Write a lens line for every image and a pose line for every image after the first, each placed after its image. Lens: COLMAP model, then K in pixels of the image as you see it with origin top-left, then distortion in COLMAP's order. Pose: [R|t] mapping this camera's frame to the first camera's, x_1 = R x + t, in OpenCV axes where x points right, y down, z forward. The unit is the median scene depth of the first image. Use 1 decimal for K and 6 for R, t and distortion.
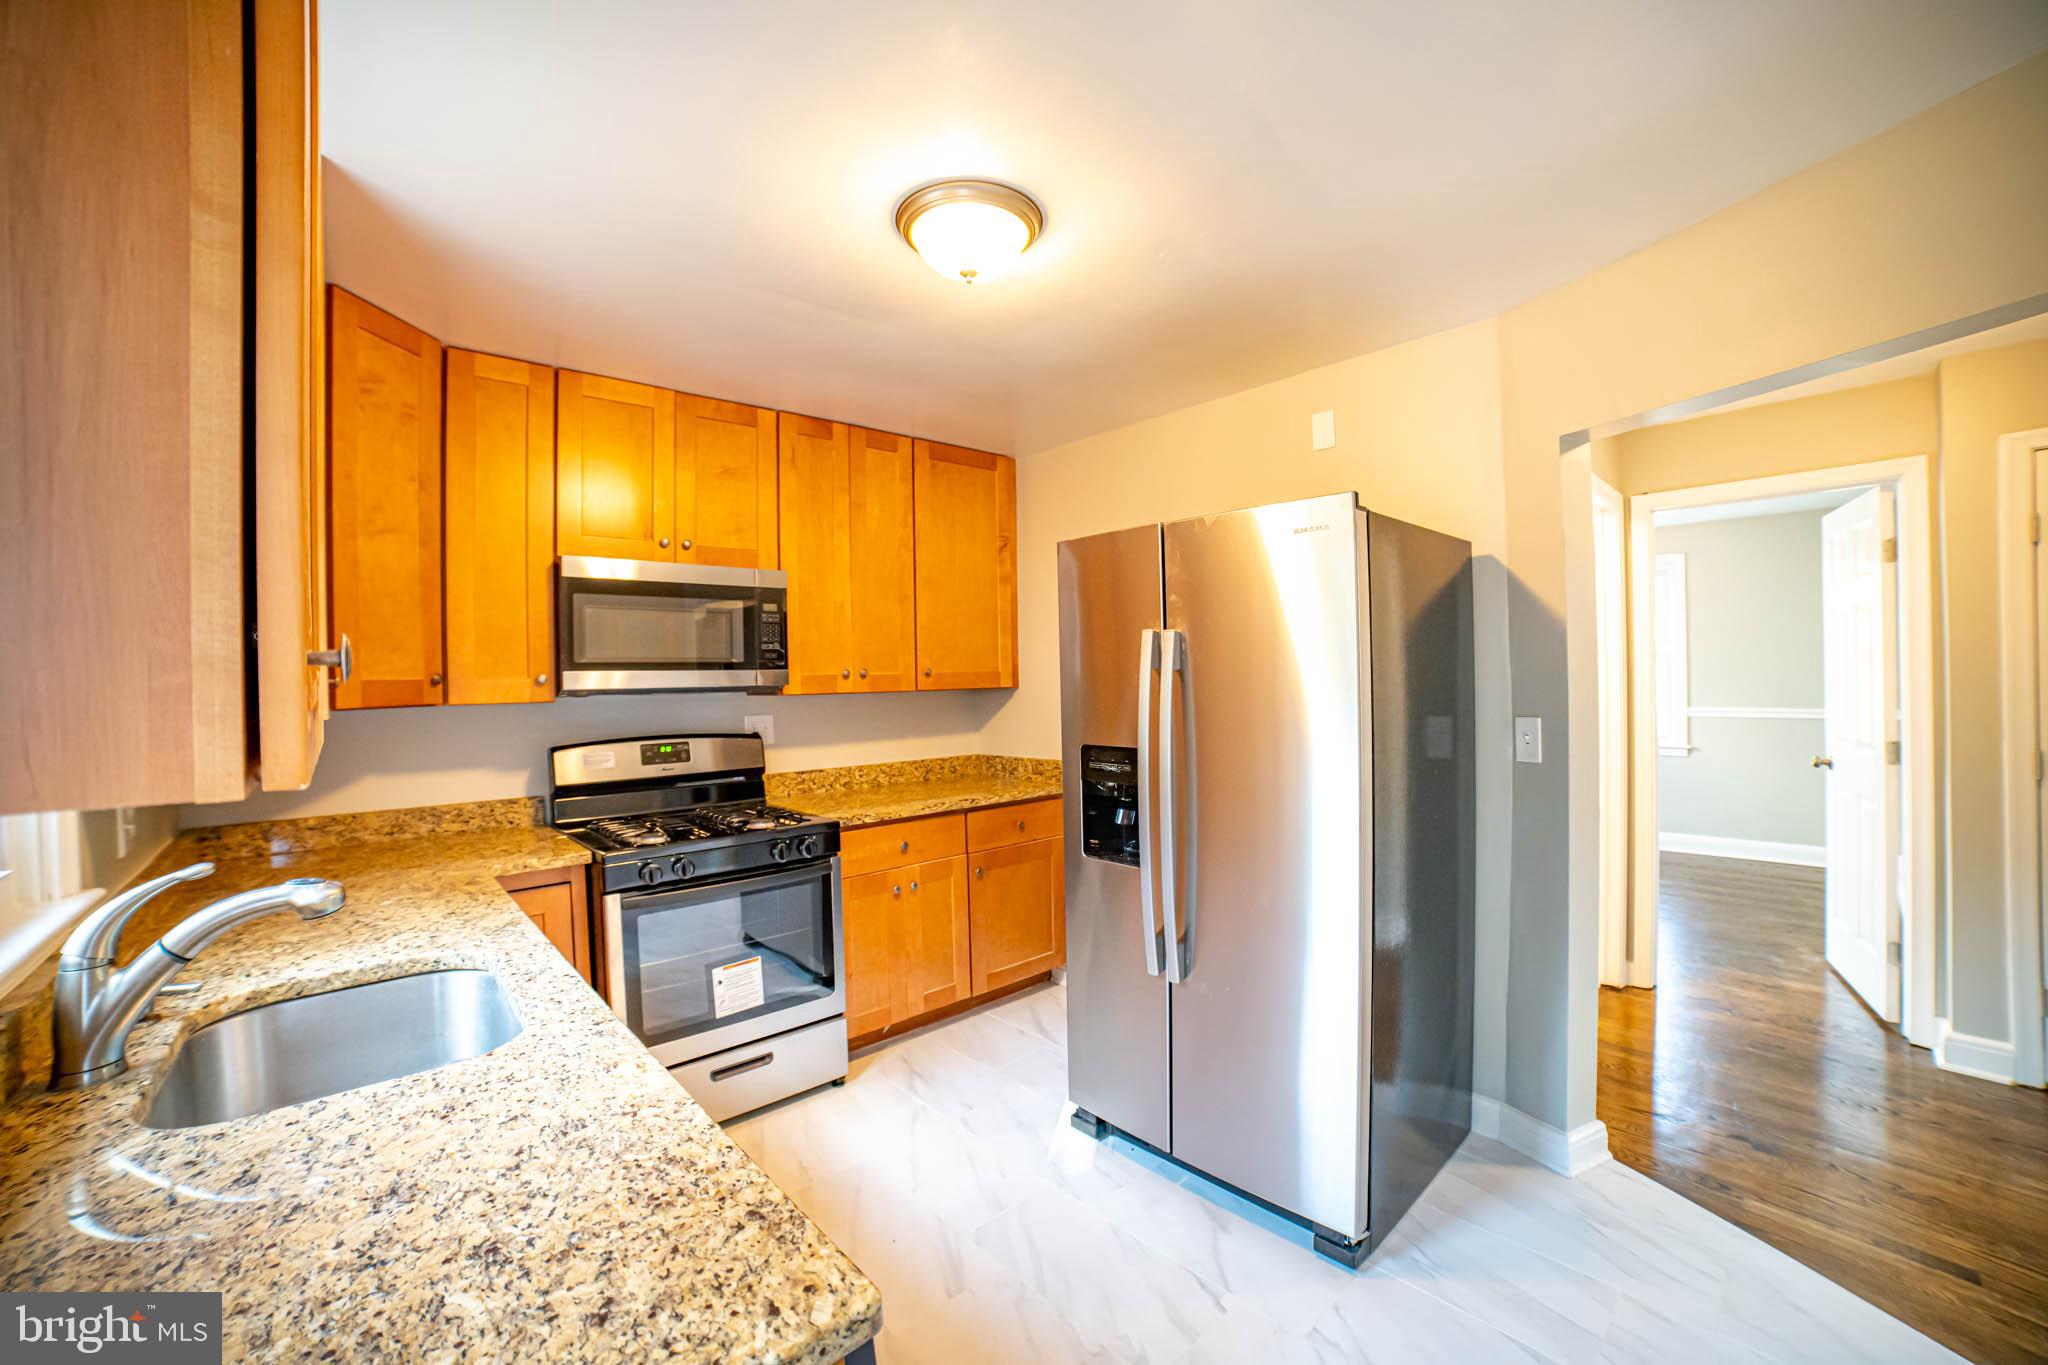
lens RADIAL K [[817.9, 0, 1024.0], [0, 817.9, 682.5], [0, 0, 1]] dist [-0.104921, 0.036955]
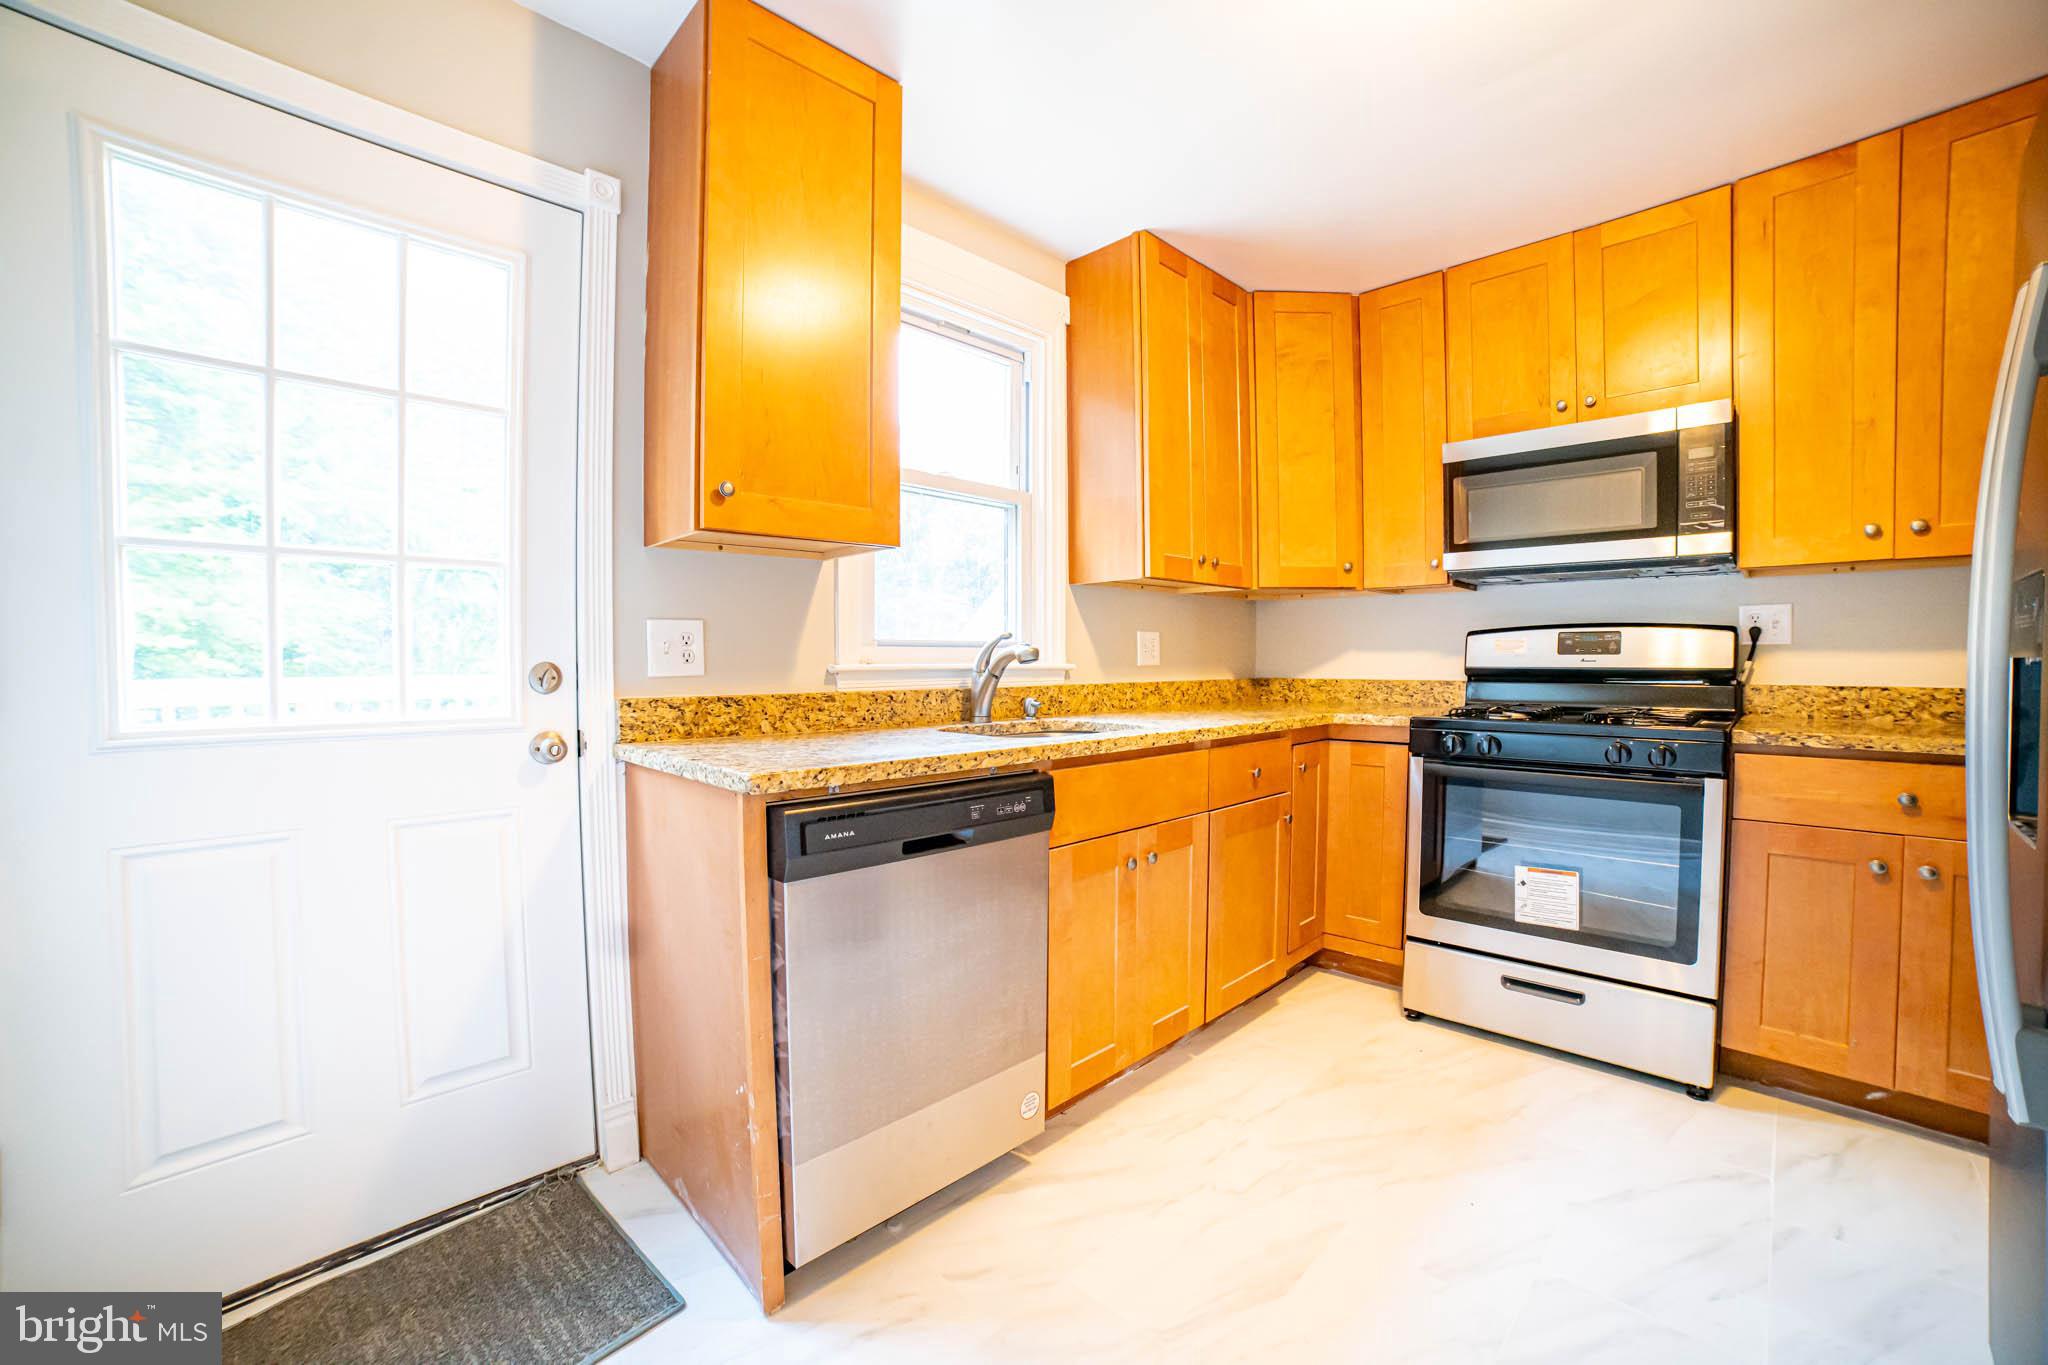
lens RADIAL K [[817.9, 0, 1024.0], [0, 817.9, 682.5], [0, 0, 1]] dist [-0.104921, 0.036955]
pose [[0.039148, 0.045266, -0.998208, 0.421401], [-0.009031, 0.998949, 0.044945, 0.104997], [0.999193, 0.007255, 0.039516, 0.360726]]
